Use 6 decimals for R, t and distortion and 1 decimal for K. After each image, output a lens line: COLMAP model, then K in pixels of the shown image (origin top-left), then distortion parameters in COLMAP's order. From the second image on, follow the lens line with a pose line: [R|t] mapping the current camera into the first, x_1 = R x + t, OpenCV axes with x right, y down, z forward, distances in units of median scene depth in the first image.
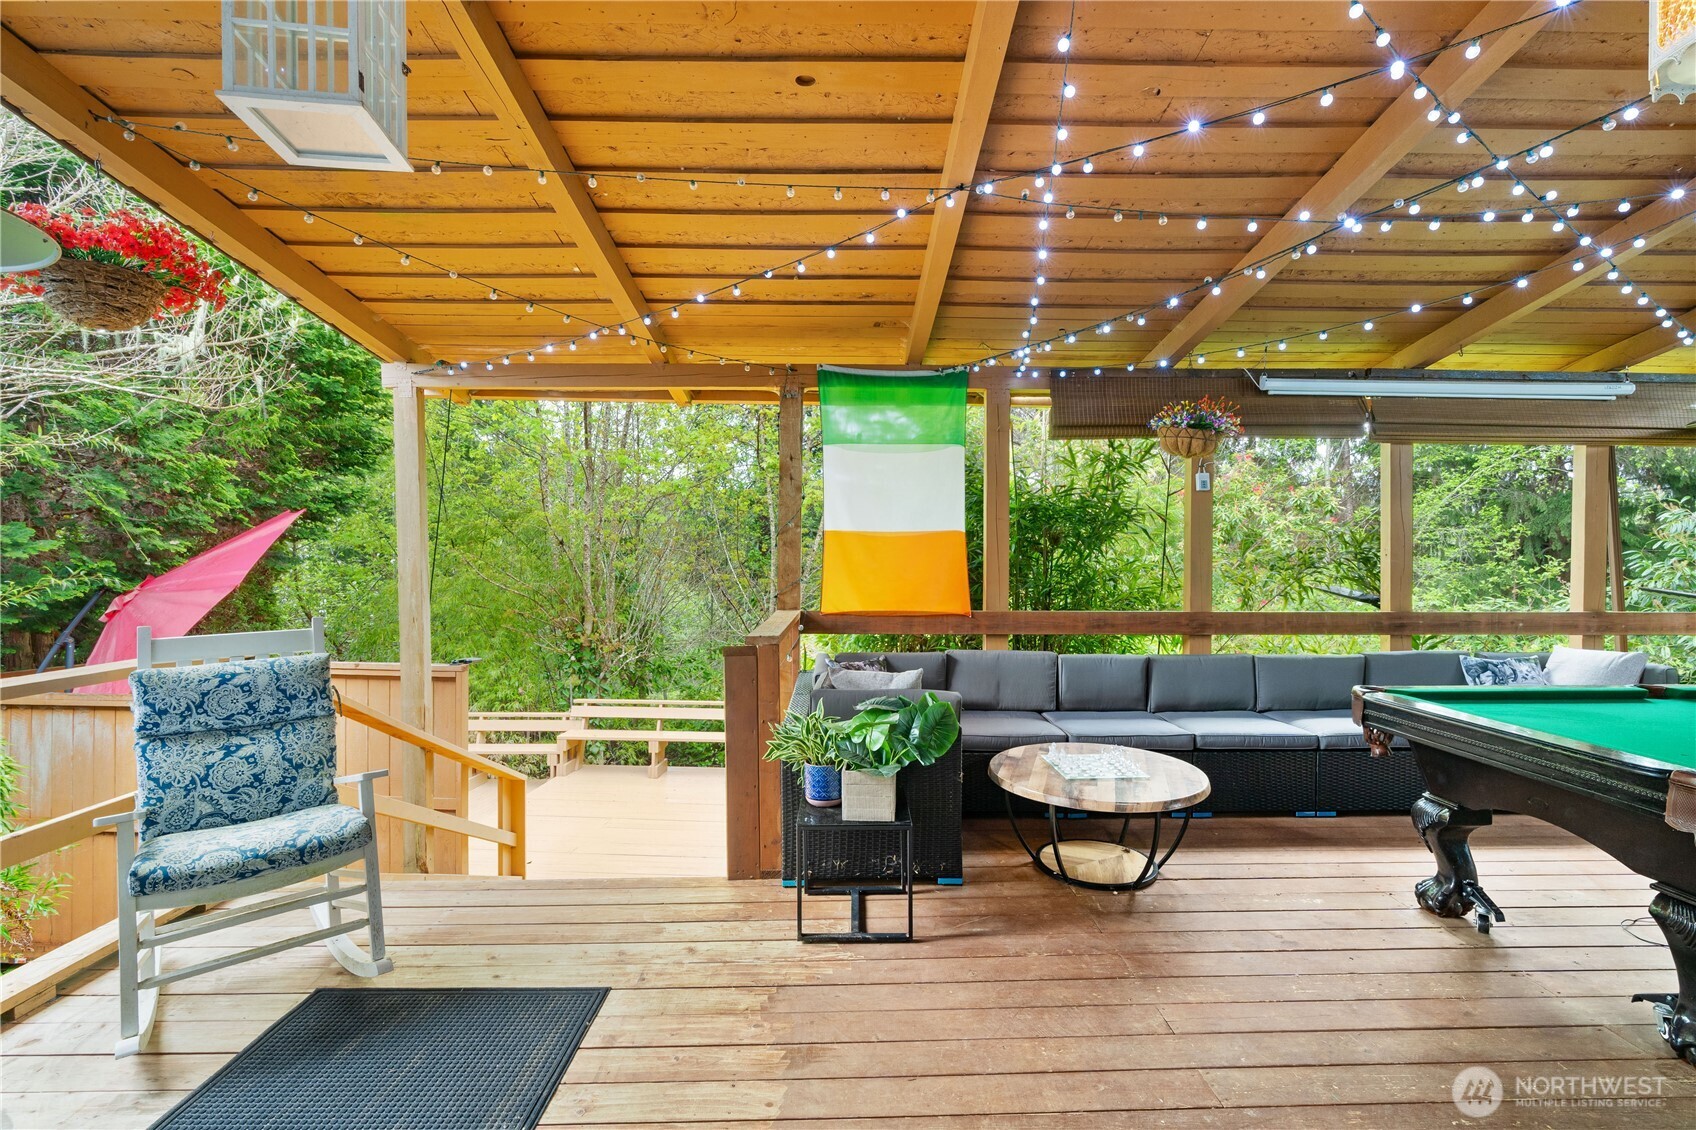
lens RADIAL K [[760.2, 0, 848.0], [0, 760.2, 565.0], [0, 0, 1]] dist [0.002126, 0.000371]
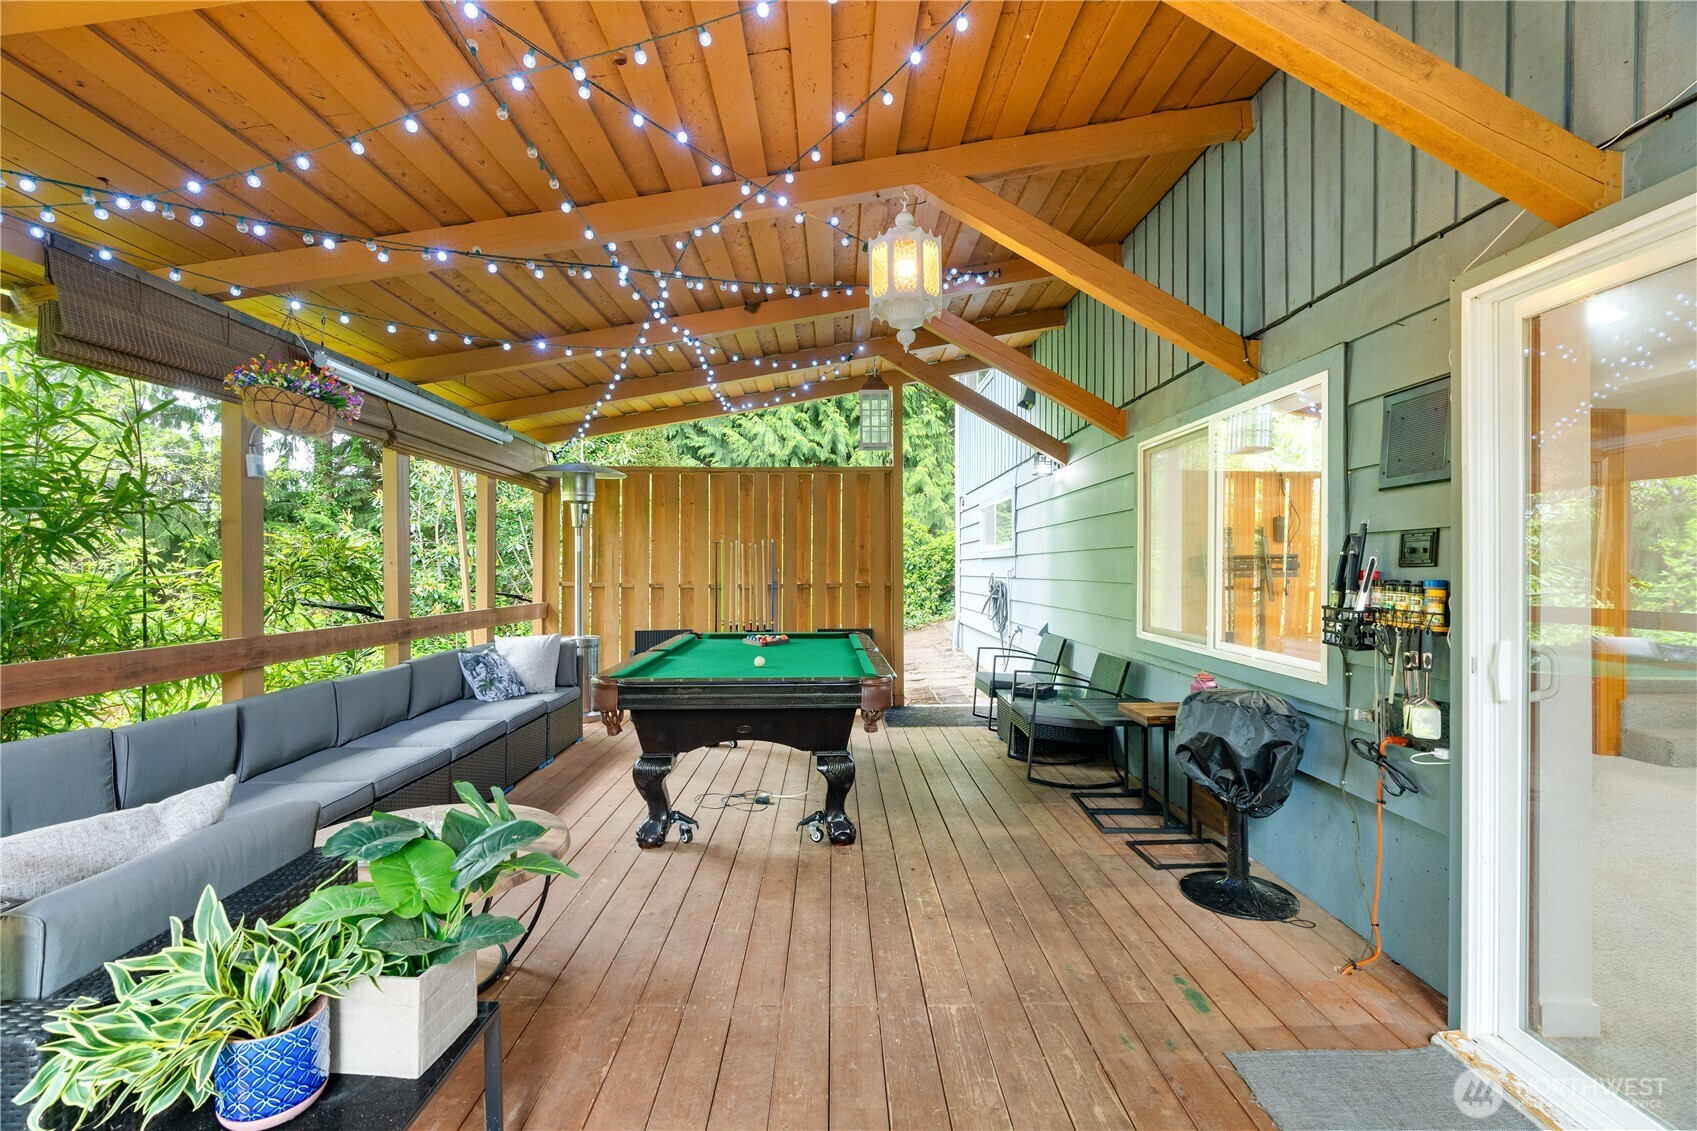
lens RADIAL K [[760.7, 0, 848.5], [0, 760.7, 565.5], [0, 0, 1]] dist [0.002126, 0.000371]
pose [[0.052055, -0.002794, 0.998640, -0.277739], [0.029166, 0.999574, 0.001276, 0.007257], [-0.998218, 0.029060, 0.052114, 0.384429]]
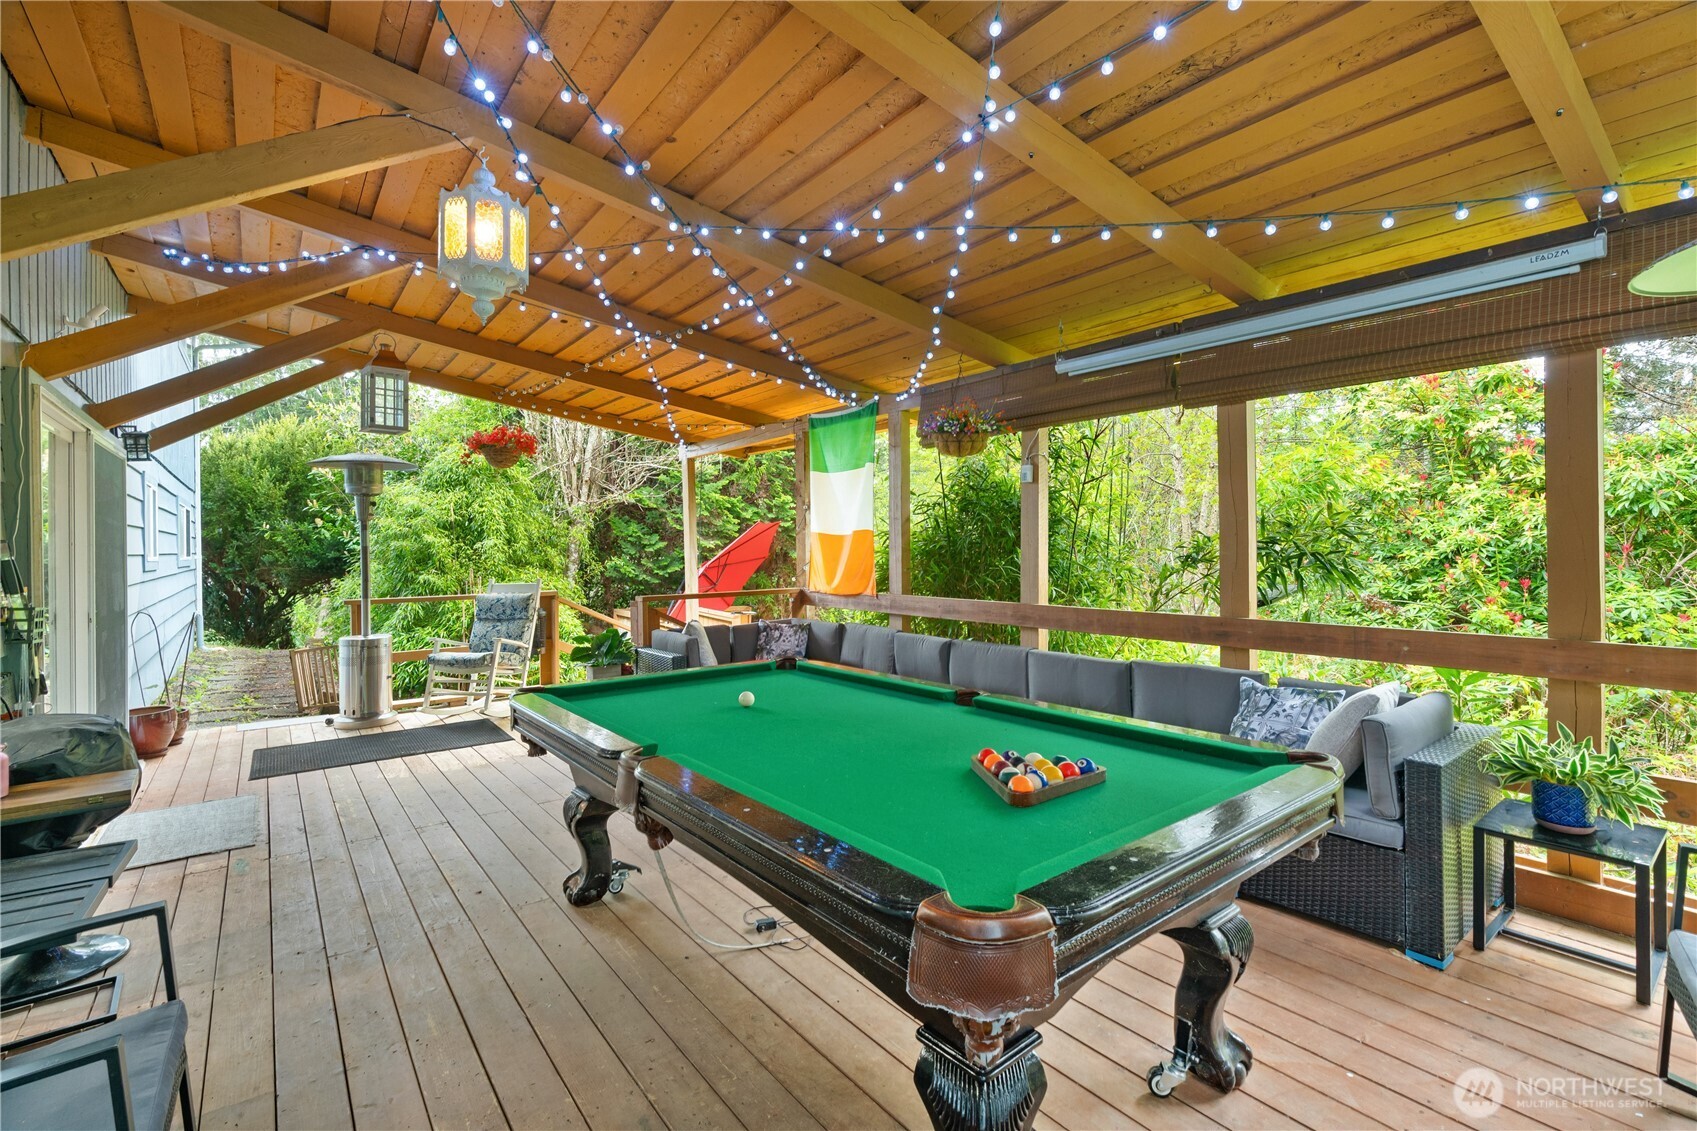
lens RADIAL K [[760.7, 0, 848.5], [0, 760.7, 565.5], [0, 0, 1]] dist [0.002126, 0.000371]
pose [[0.605060, 0.004973, -0.796164, 1.201825], [-0.010114, 0.999948, -0.001440, 0.013200], [0.796116, 0.008923, 0.605079, 0.224355]]
